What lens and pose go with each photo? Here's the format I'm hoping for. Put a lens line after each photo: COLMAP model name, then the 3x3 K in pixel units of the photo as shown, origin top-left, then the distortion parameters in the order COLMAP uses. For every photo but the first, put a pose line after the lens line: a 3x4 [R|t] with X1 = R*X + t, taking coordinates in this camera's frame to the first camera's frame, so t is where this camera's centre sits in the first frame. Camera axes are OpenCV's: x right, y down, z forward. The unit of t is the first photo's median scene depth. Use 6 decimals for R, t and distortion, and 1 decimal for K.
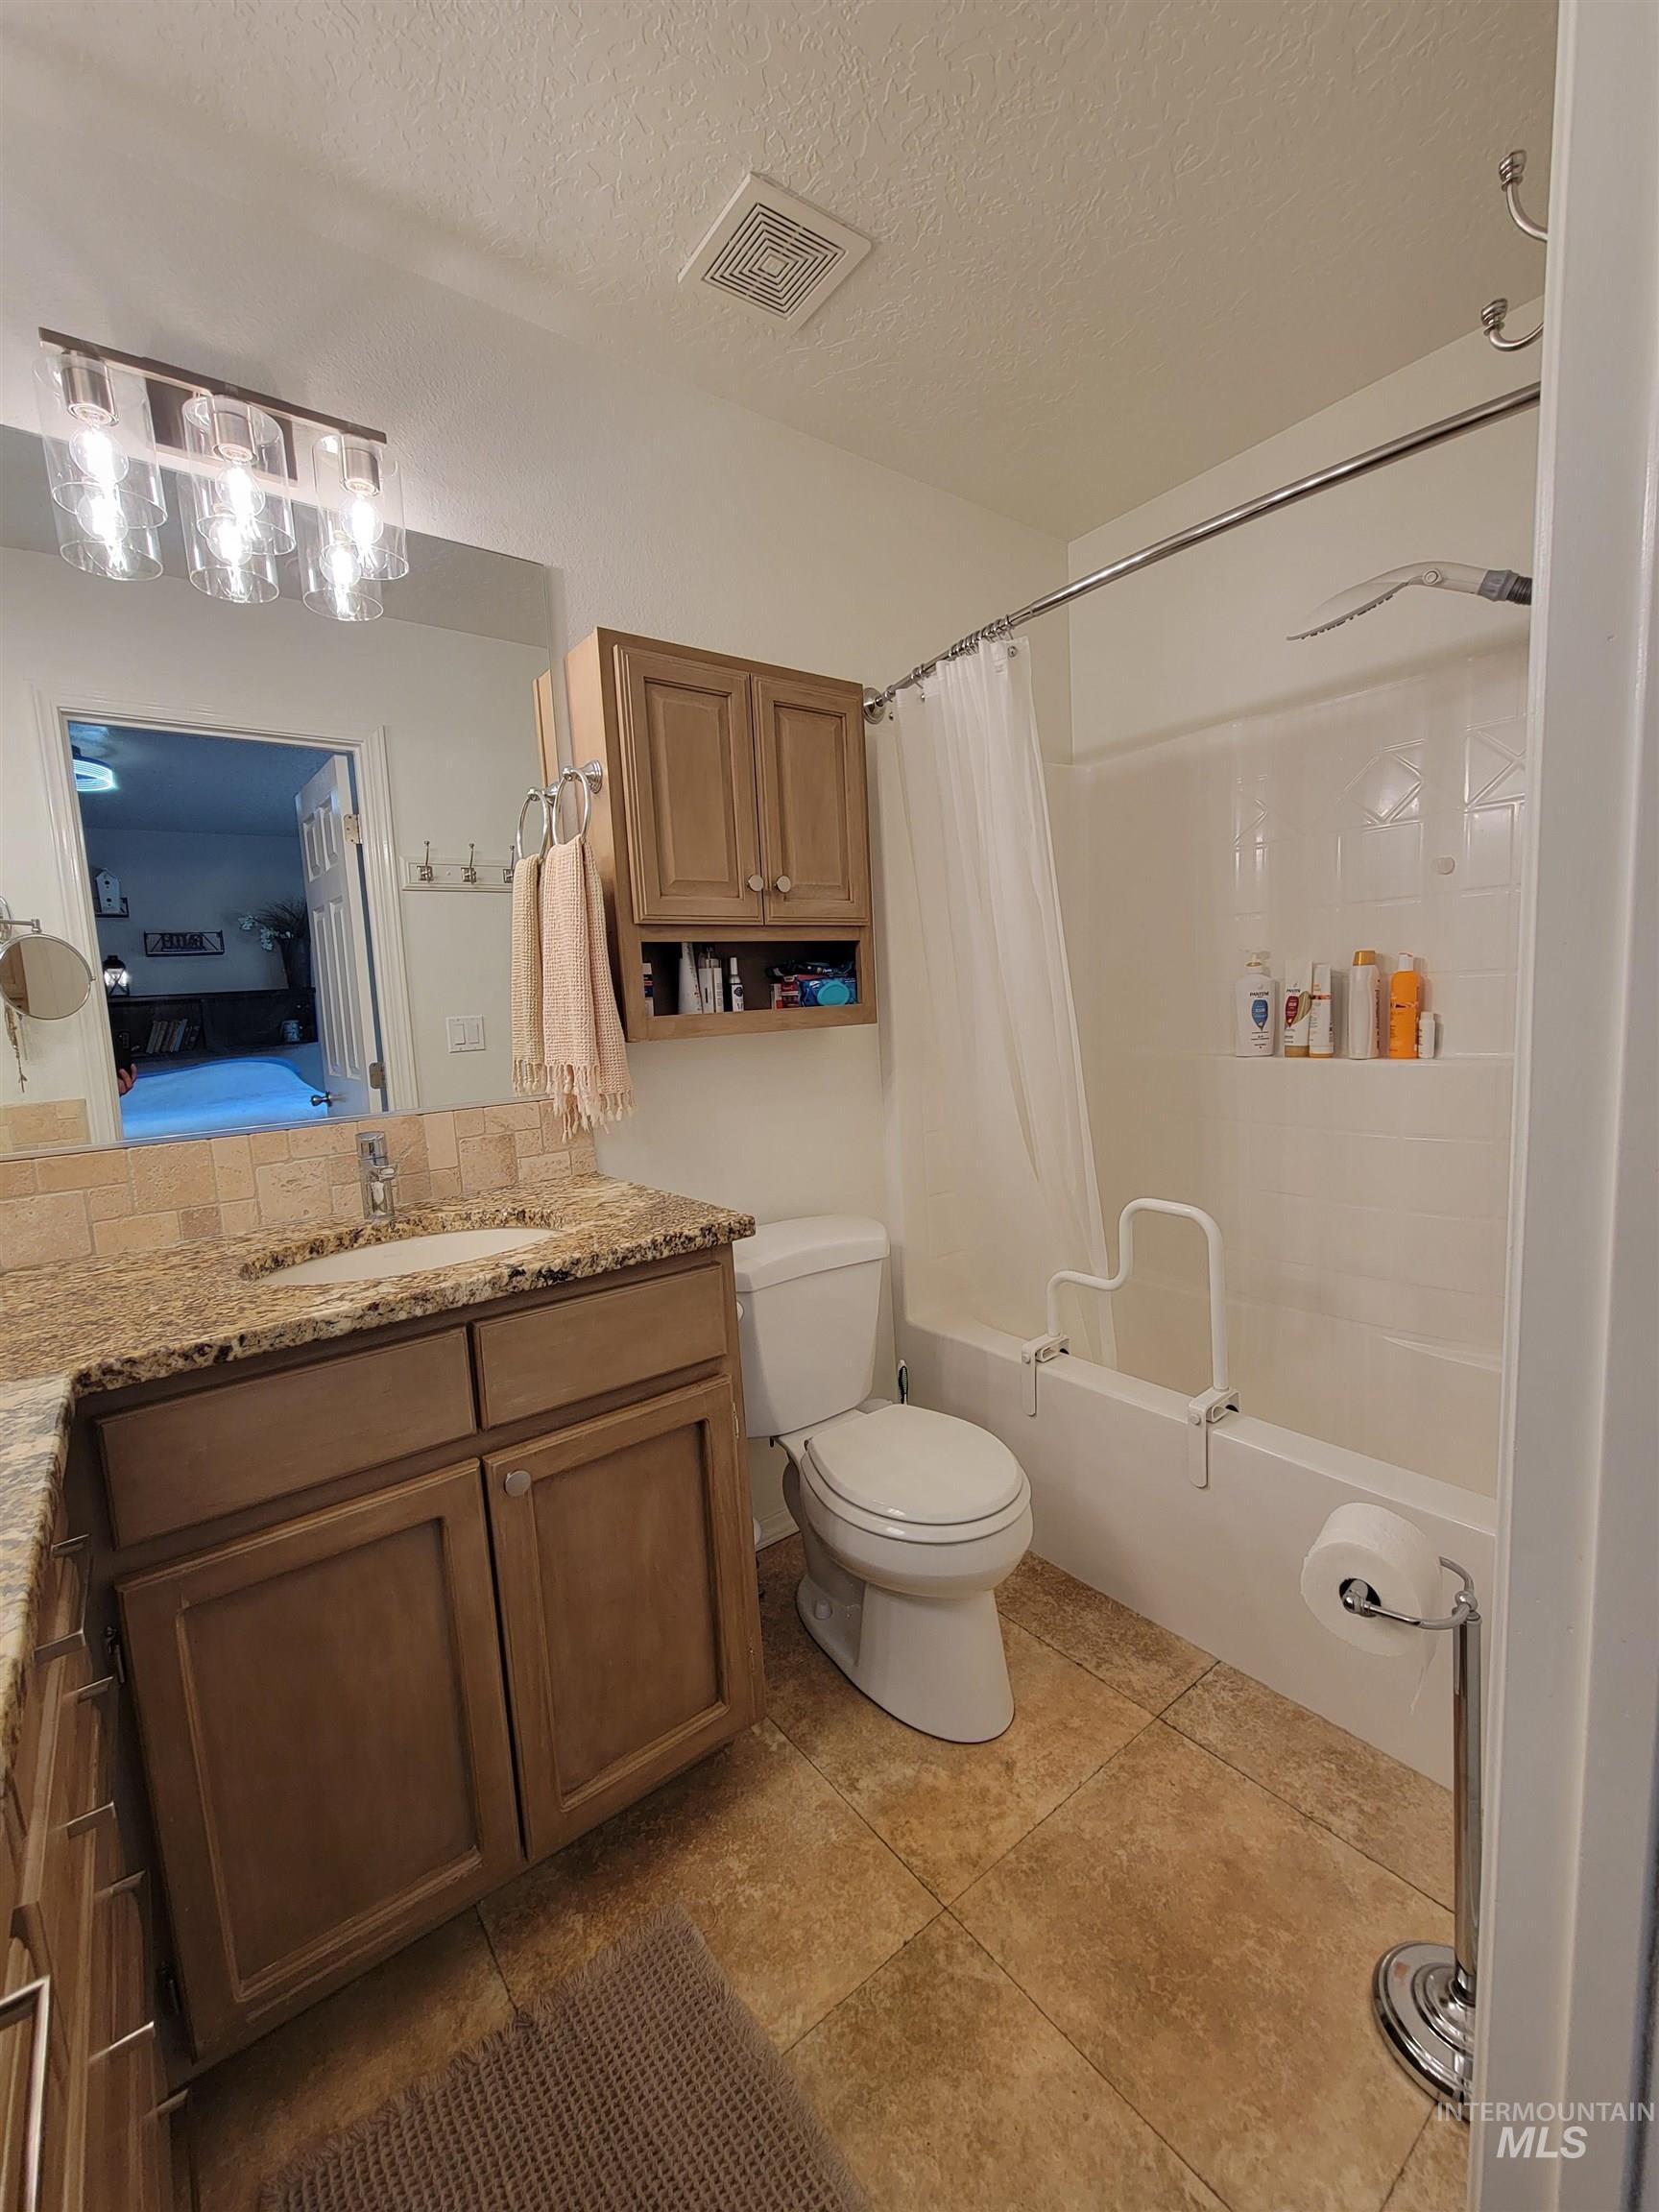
lens RADIAL K [[898.6, 0, 831.2], [0, 898.6, 1107.6], [0, 0, 1]] dist [-0.001342, -0.001108]
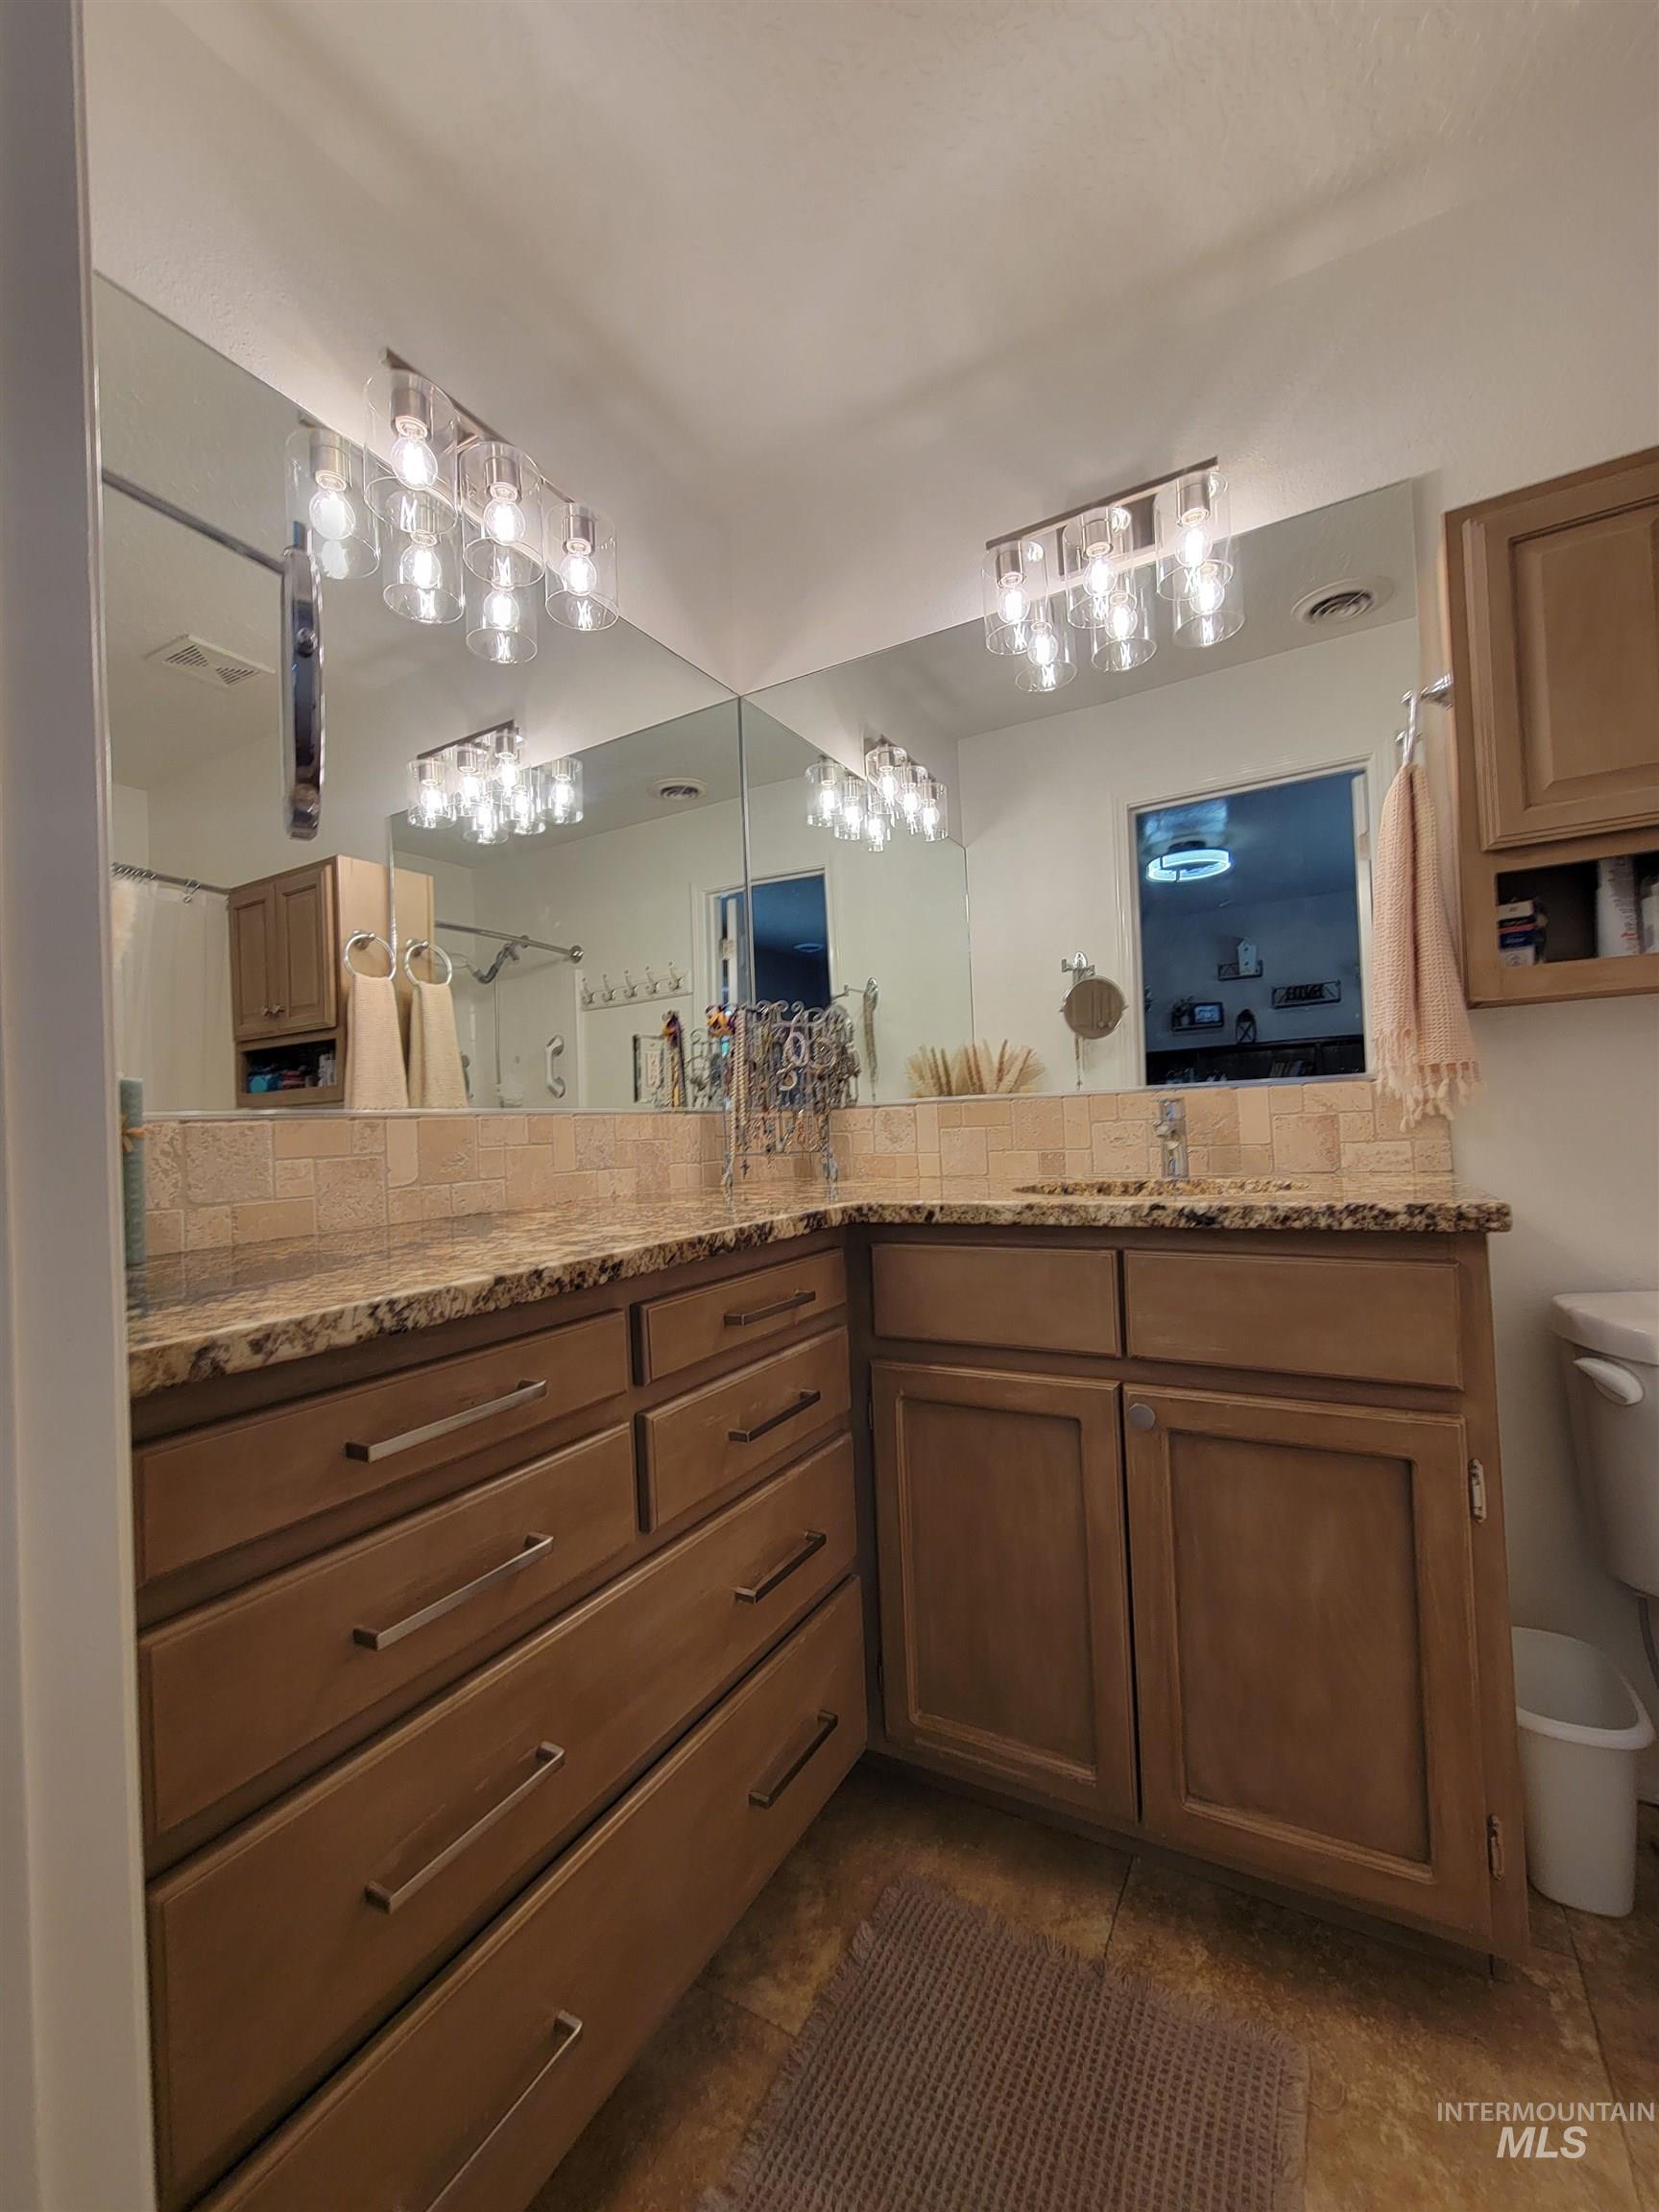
lens RADIAL K [[898.6, 0, 828.1], [0, 898.6, 1104.4], [0, 0, 1]] dist [-0.001342, -0.001108]
pose [[0.388434, 0.015609, -0.921344, 0.375221], [-0.084562, 0.996241, -0.018773, 0.105614], [0.917588, 0.085203, 0.388294, 0.231833]]
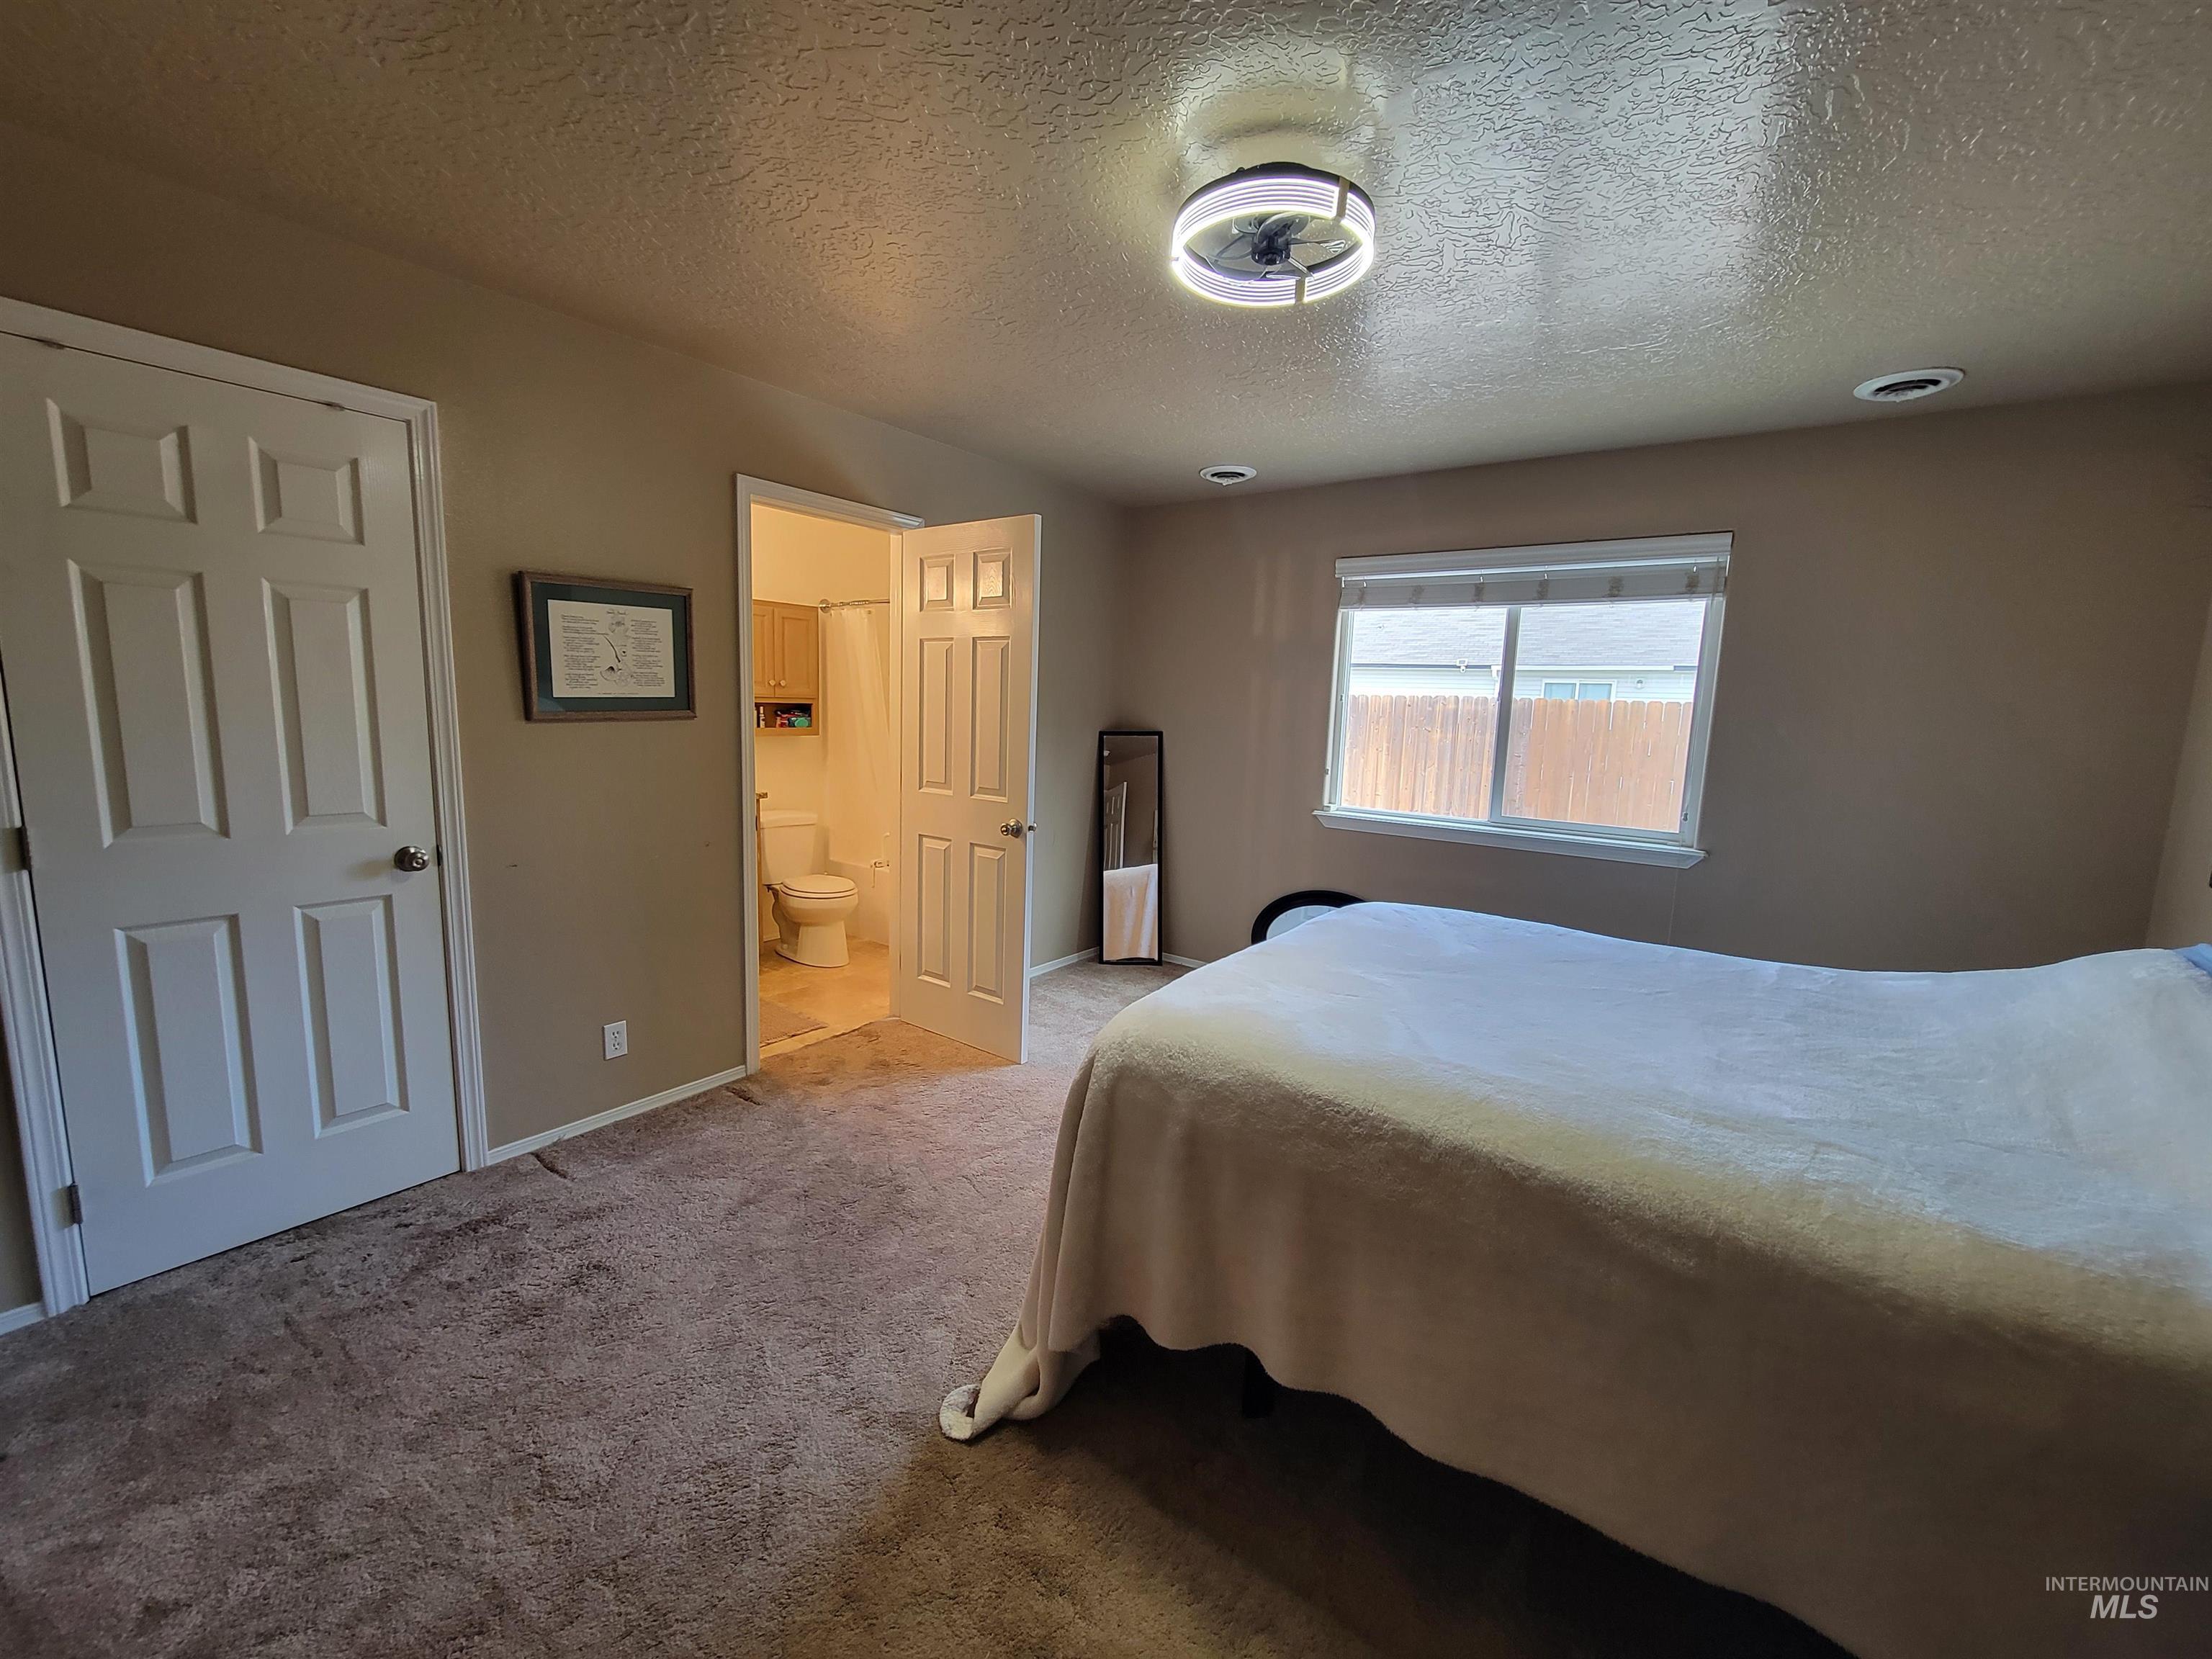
lens RADIAL K [[898.6, 0, 1099.6], [0, 898.6, 819.9], [0, 0, 1]] dist [-0.001342, -0.001108]
pose [[0.960304, 0.046515, 0.275050, 0.202232], [-0.051703, 0.998595, 0.011641, 0.124477], [-0.274122, -0.025400, 0.961359, -2.739143]]
